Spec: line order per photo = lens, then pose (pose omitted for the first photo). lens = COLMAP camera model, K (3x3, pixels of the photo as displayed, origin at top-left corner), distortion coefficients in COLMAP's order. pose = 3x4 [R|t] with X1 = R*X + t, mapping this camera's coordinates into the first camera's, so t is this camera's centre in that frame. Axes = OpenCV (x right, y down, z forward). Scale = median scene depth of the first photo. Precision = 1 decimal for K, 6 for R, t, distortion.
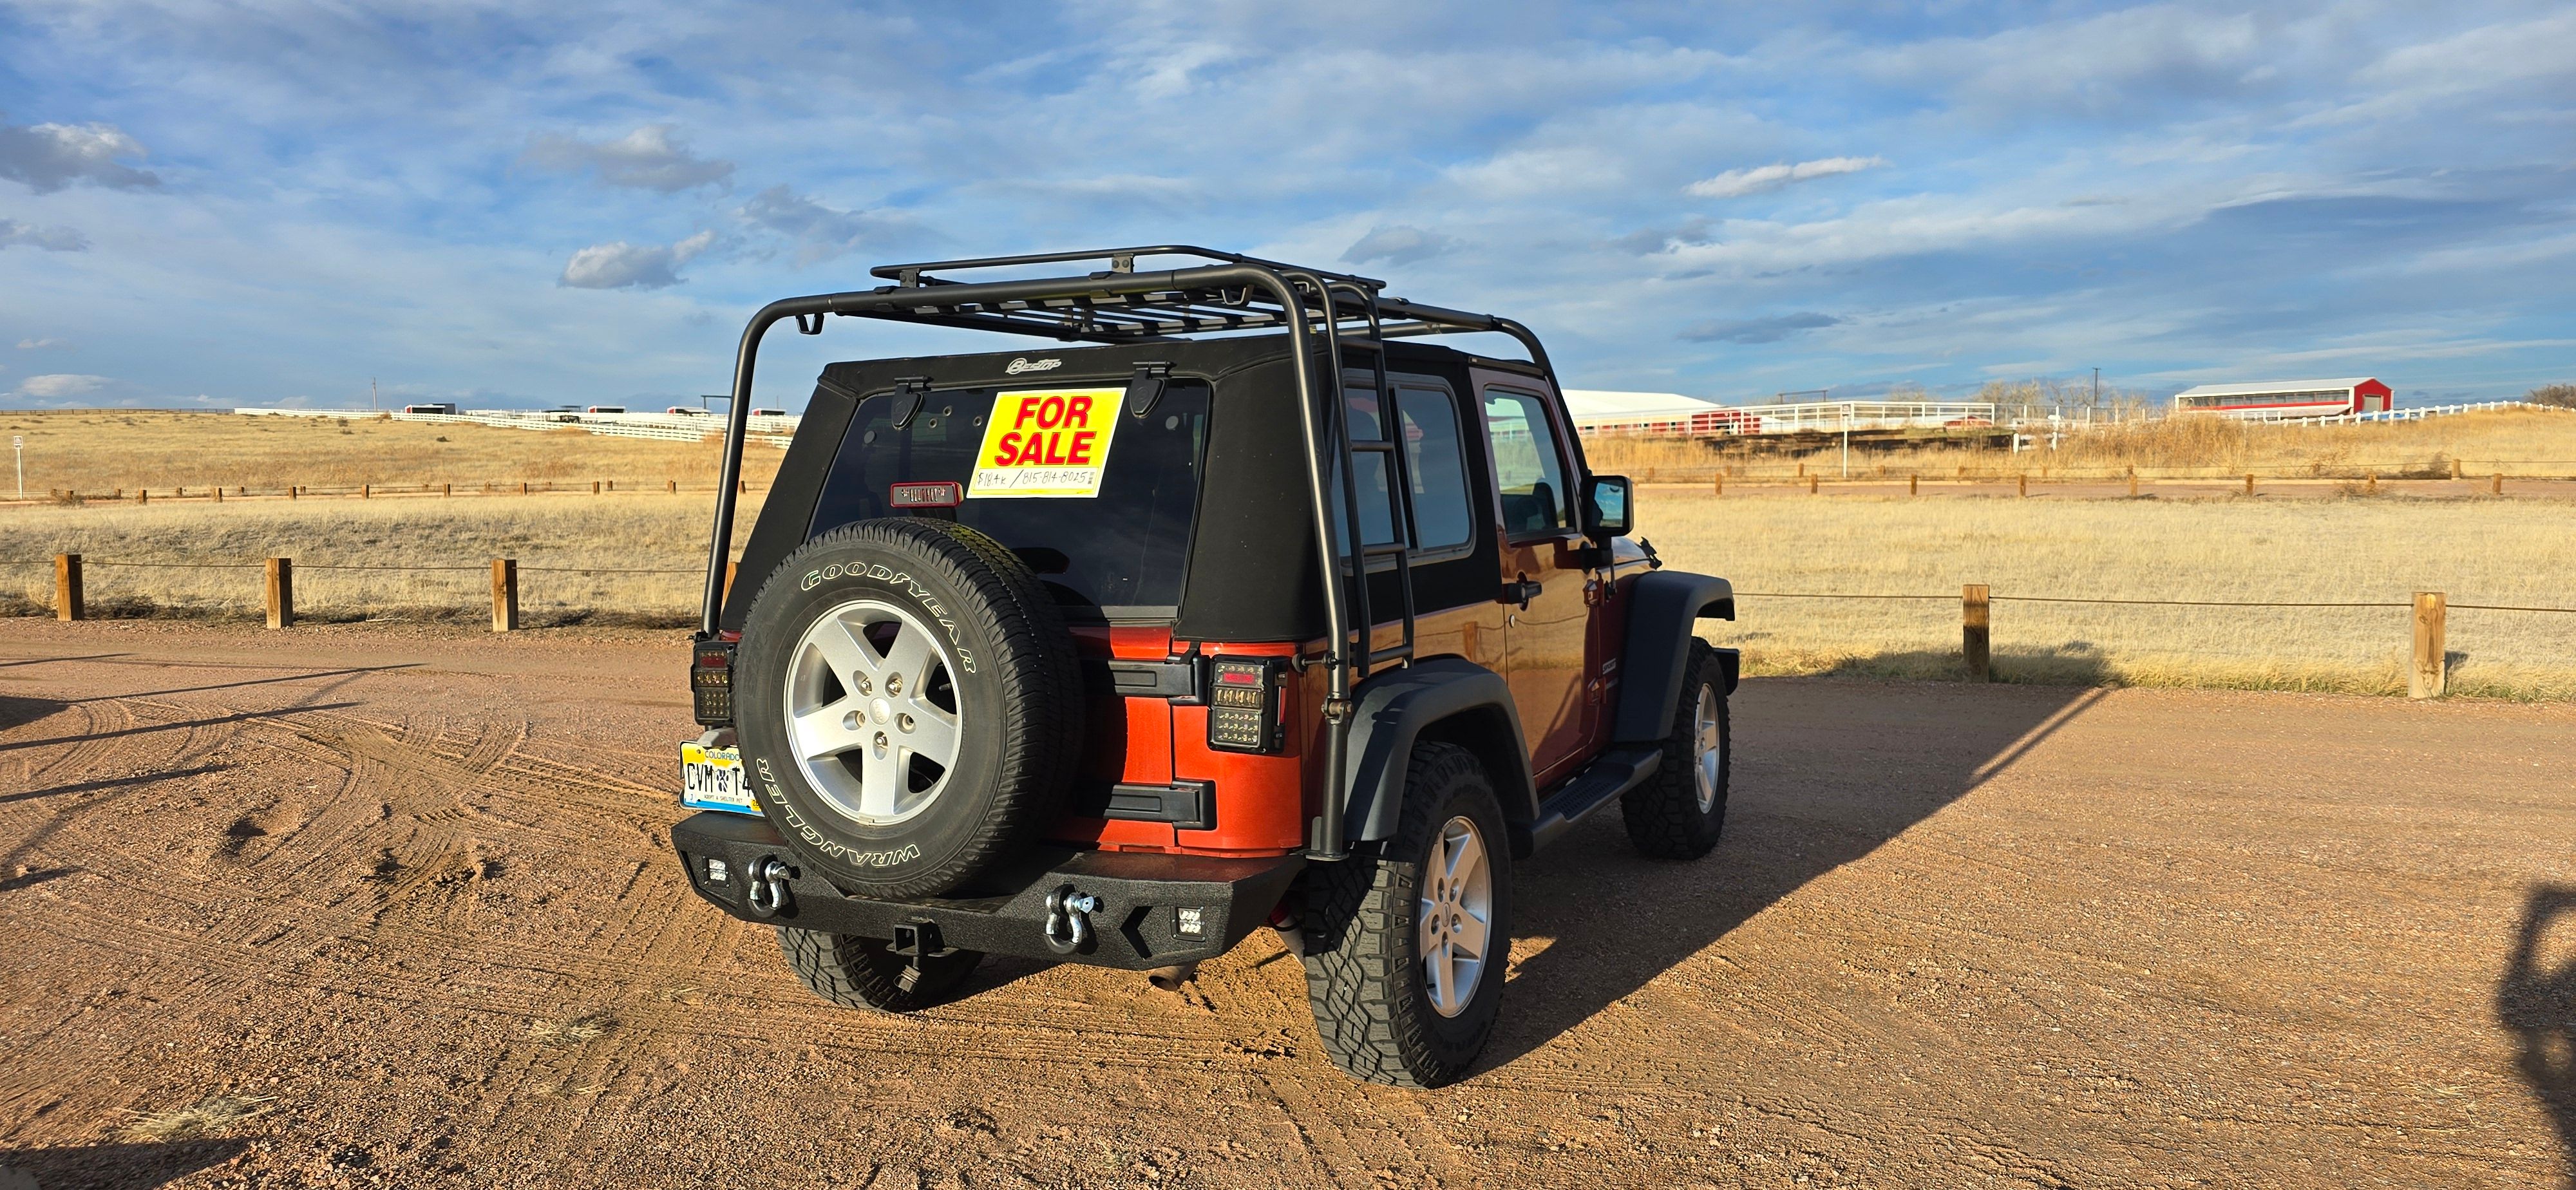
lens RADIAL K [[1815.2, 0, 1288.0], [0, 1815.2, 595.0], [0, 0, 1]] dist [0.046678, -0.002387]
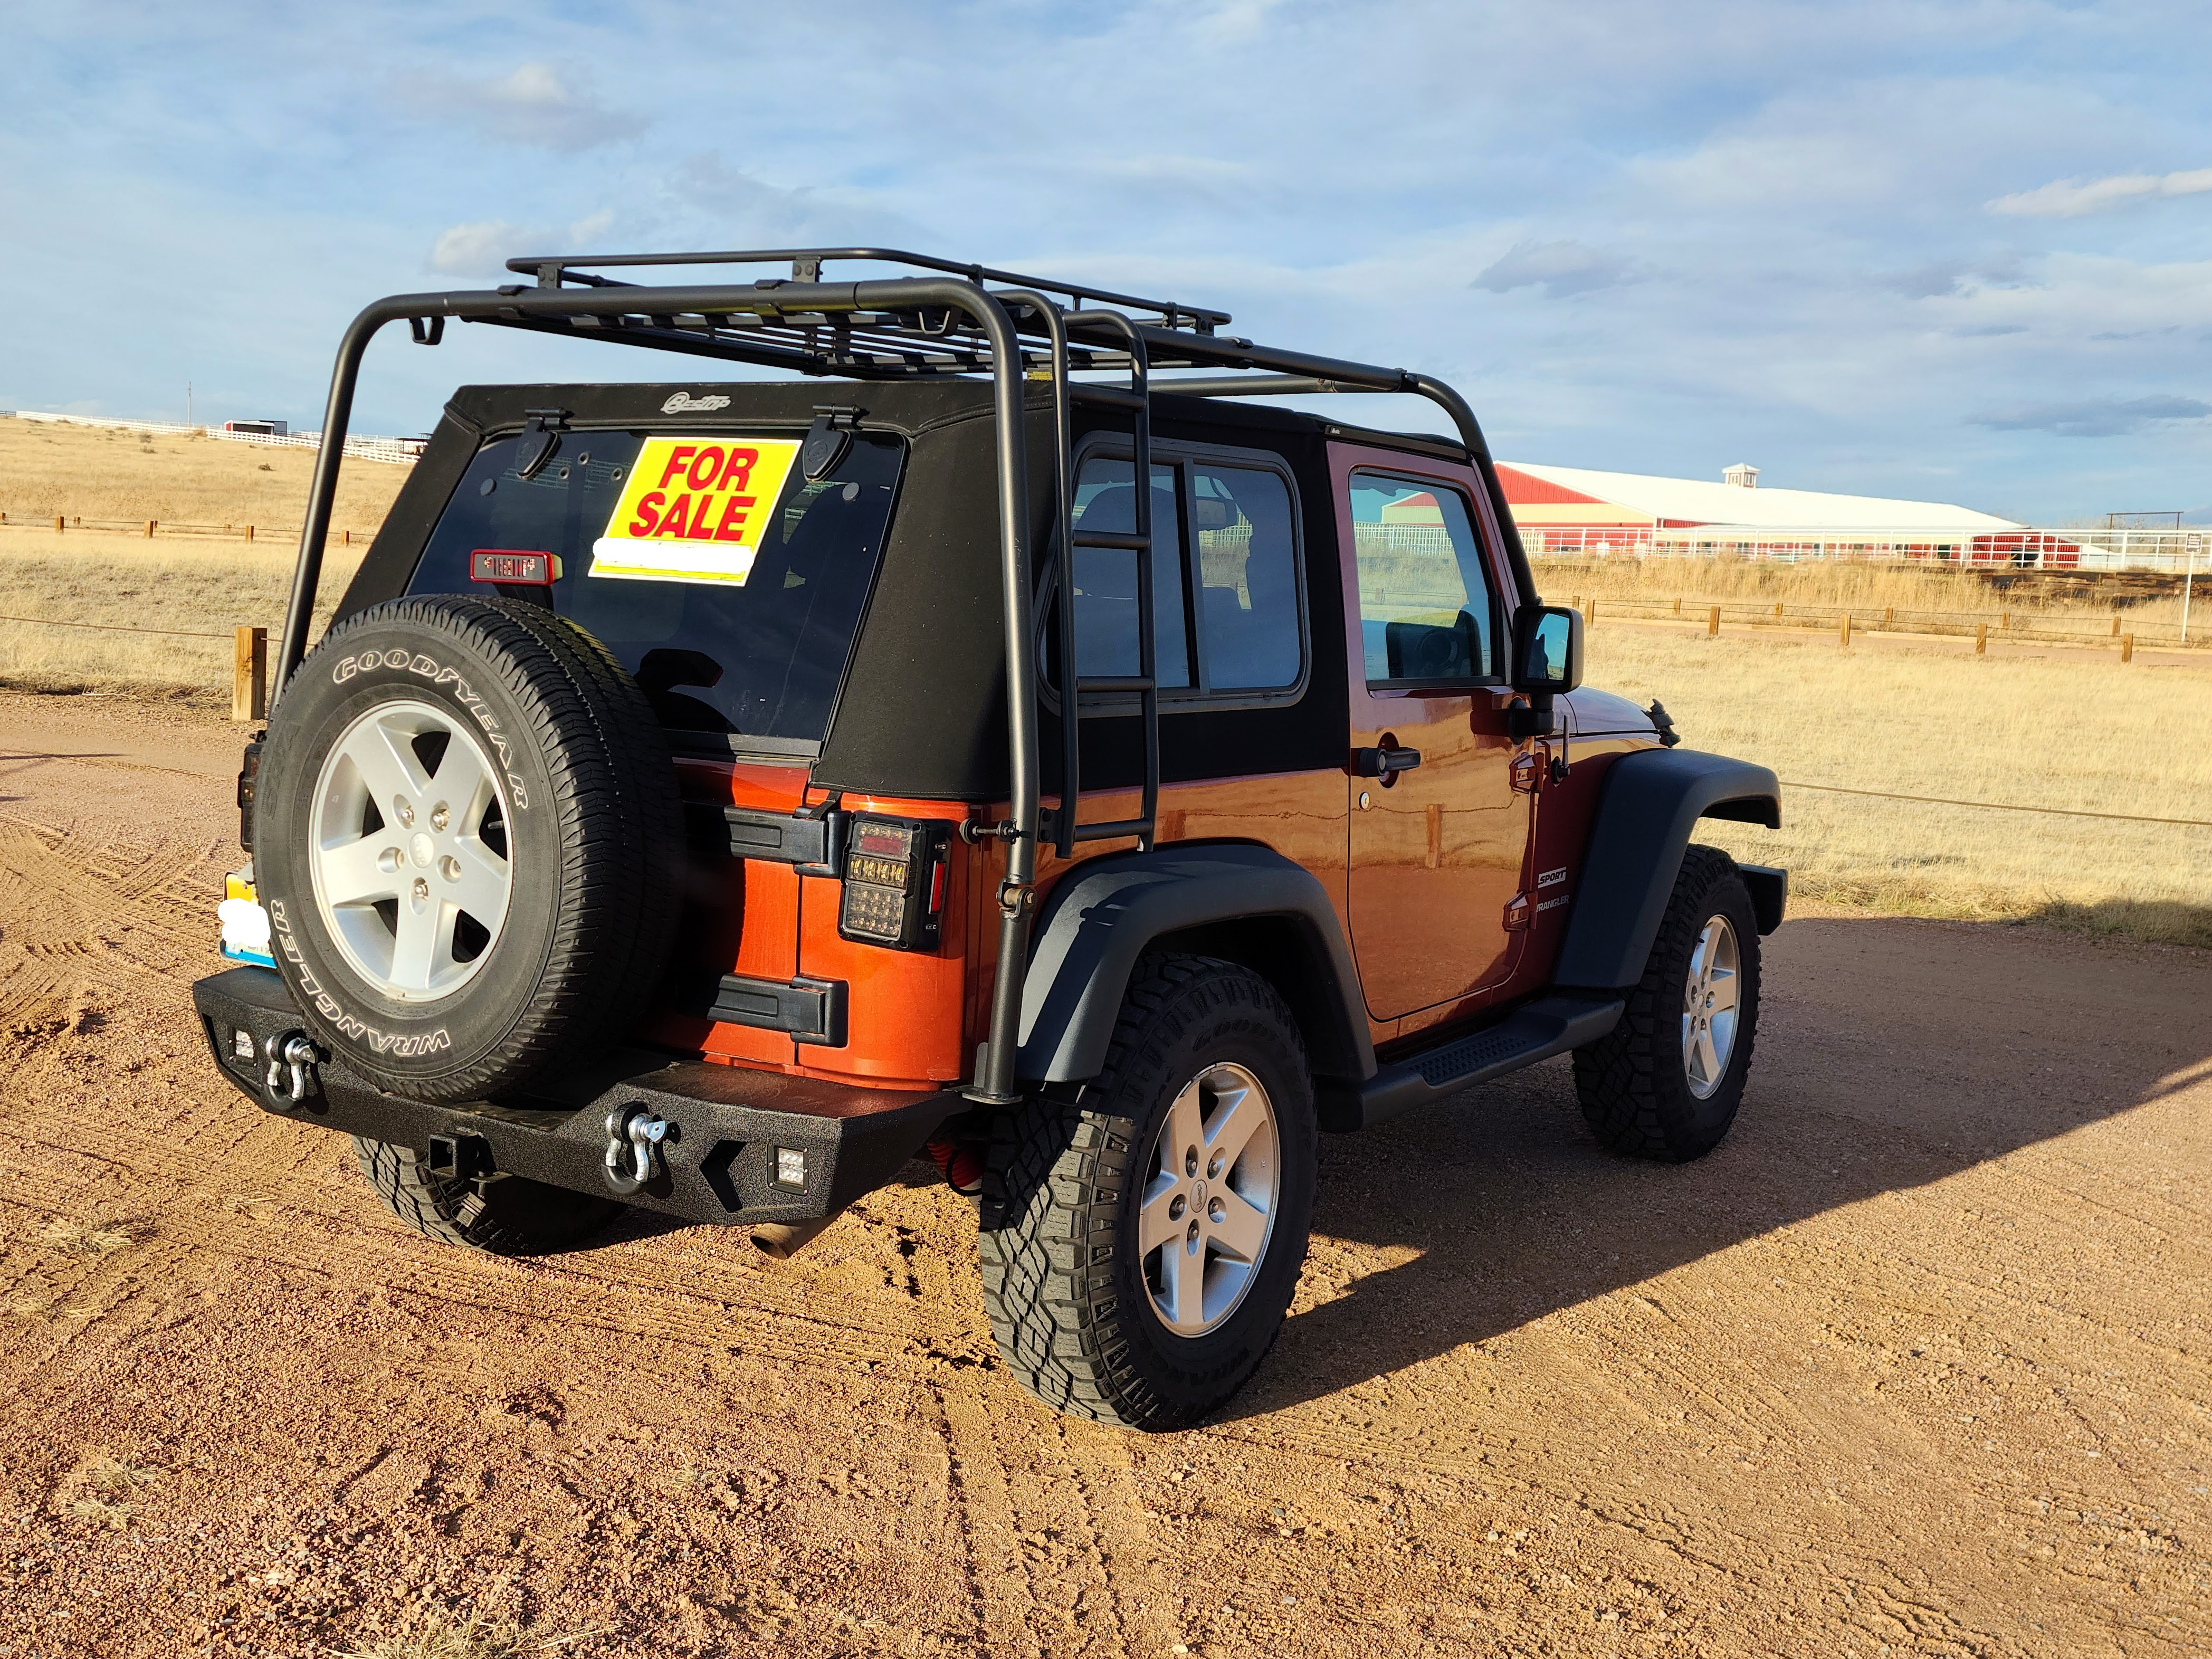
lens RADIAL K [[2502.7, 0, 1039.2], [0, 2502.7, 805.0], [0, 0, 1]] dist [0.131930, -0.197462]
pose [[0.986836, 0.077986, -0.141681, 0.148452], [-0.074463, 0.996772, 0.030010, -0.004419], [0.143564, -0.019065, 0.989457, 0.004920]]
